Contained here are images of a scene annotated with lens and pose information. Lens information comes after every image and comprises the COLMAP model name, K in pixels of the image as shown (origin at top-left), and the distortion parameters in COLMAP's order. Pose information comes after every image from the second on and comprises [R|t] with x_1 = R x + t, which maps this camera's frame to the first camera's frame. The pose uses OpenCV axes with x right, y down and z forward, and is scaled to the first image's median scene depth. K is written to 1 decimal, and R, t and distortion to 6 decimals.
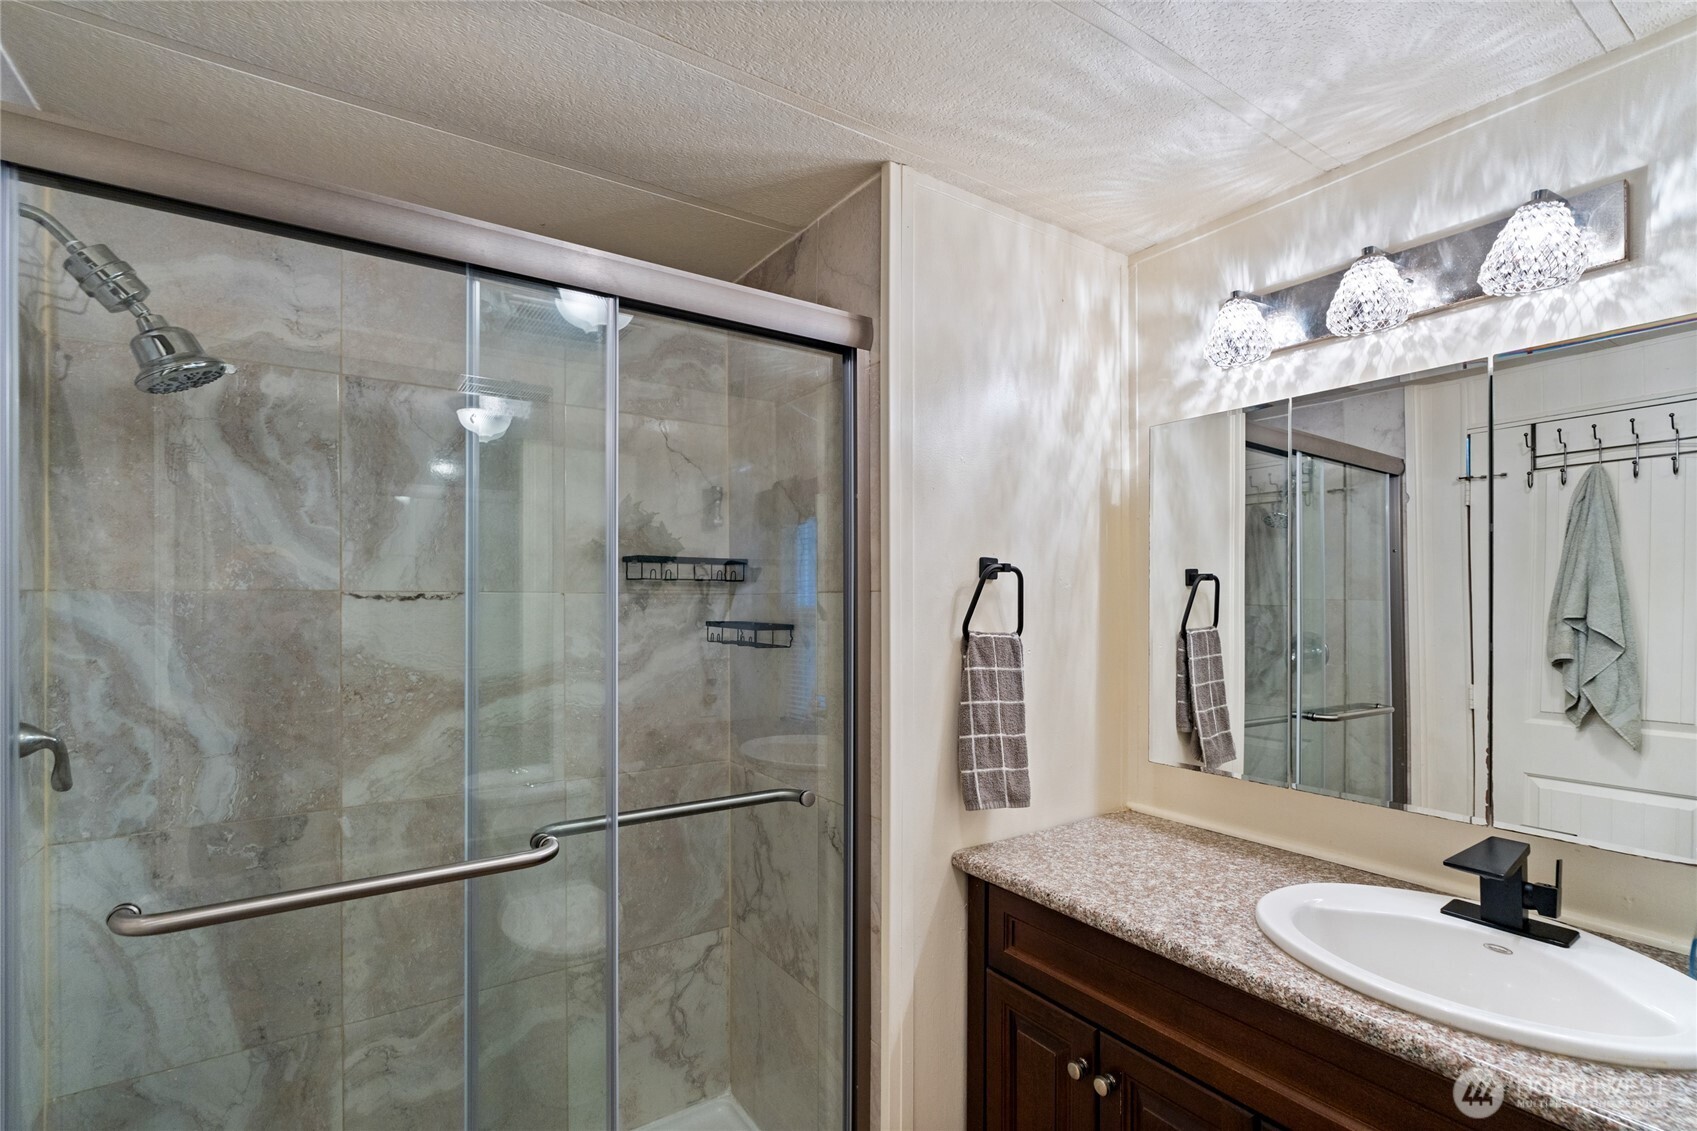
lens RADIAL K [[790.5, 0, 843.5], [0, 790.5, 600.2], [0, 0, 1]] dist [0.003752, 0.001105]
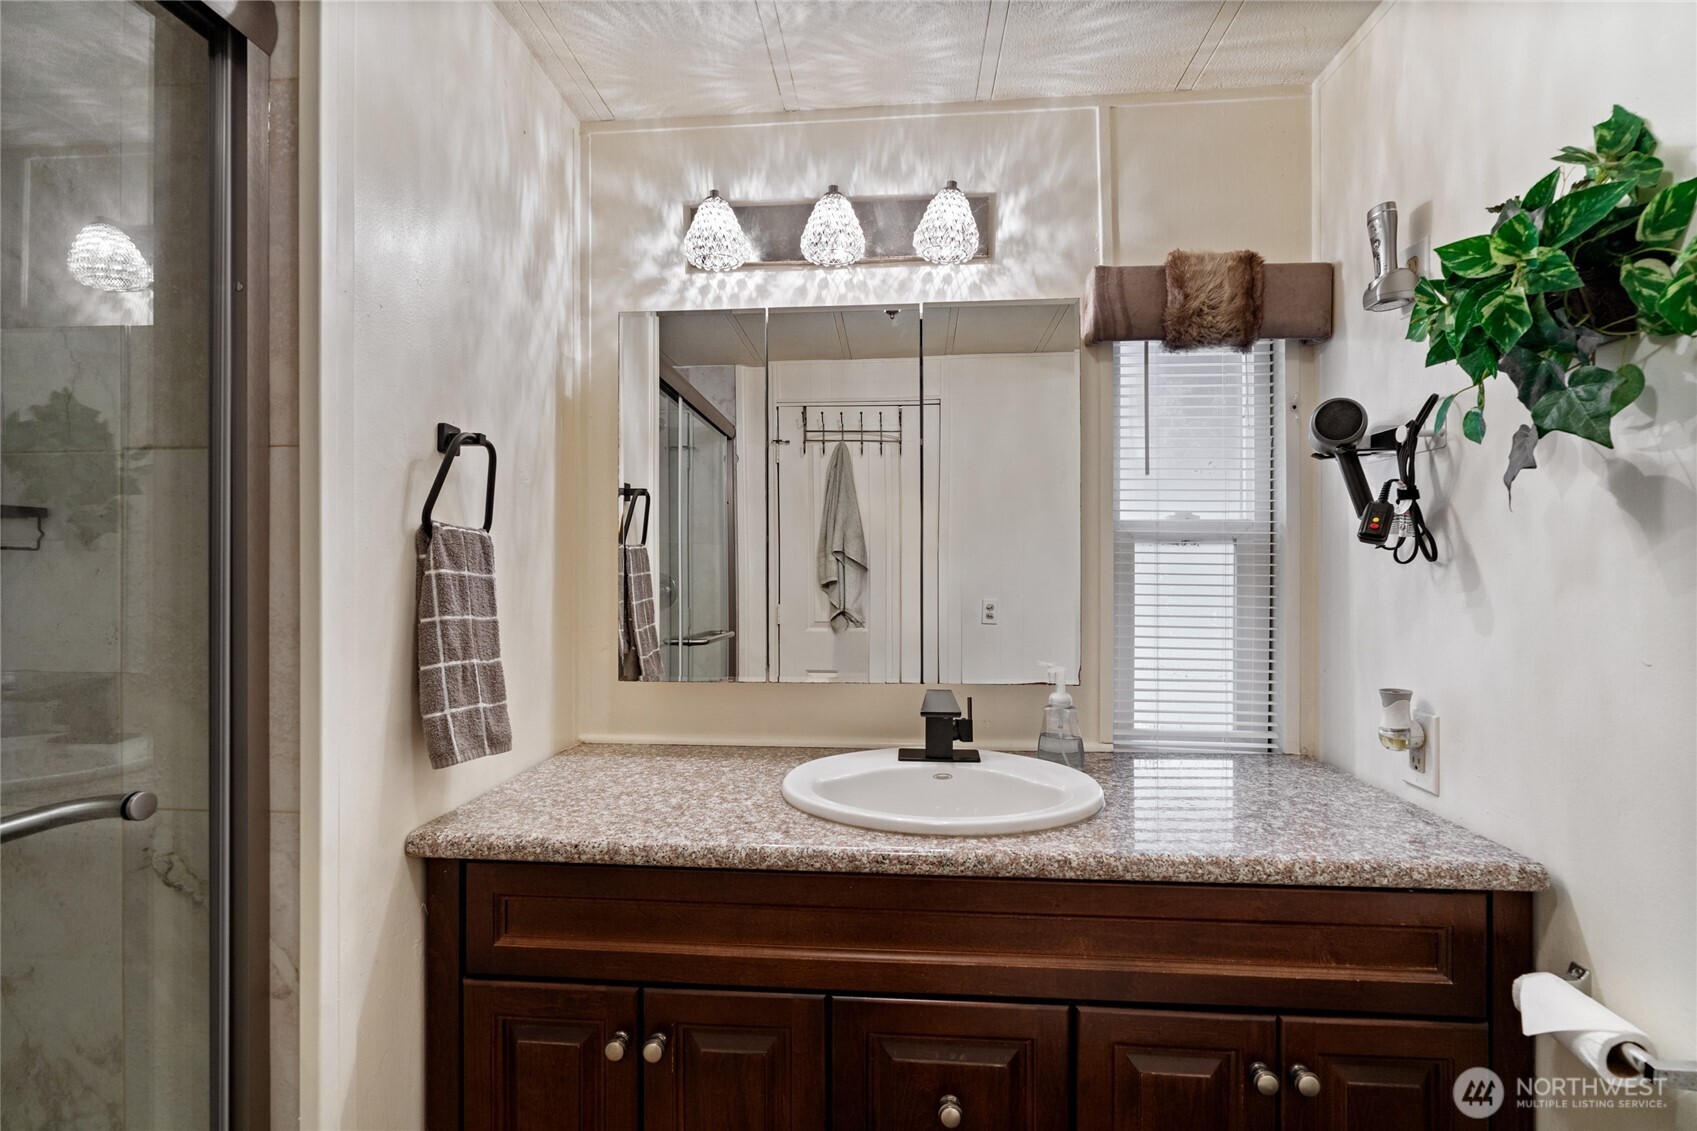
lens RADIAL K [[760.2, 0, 848.5], [0, 760.2, 565.5], [0, 0, 1]] dist [-0.002923, 0.000529]
pose [[0.620821, 0.001337, 0.783951, -0.148377], [0.004006, 0.999980, -0.004878, 0.086135], [-0.783942, 0.006168, 0.620804, 0.279122]]
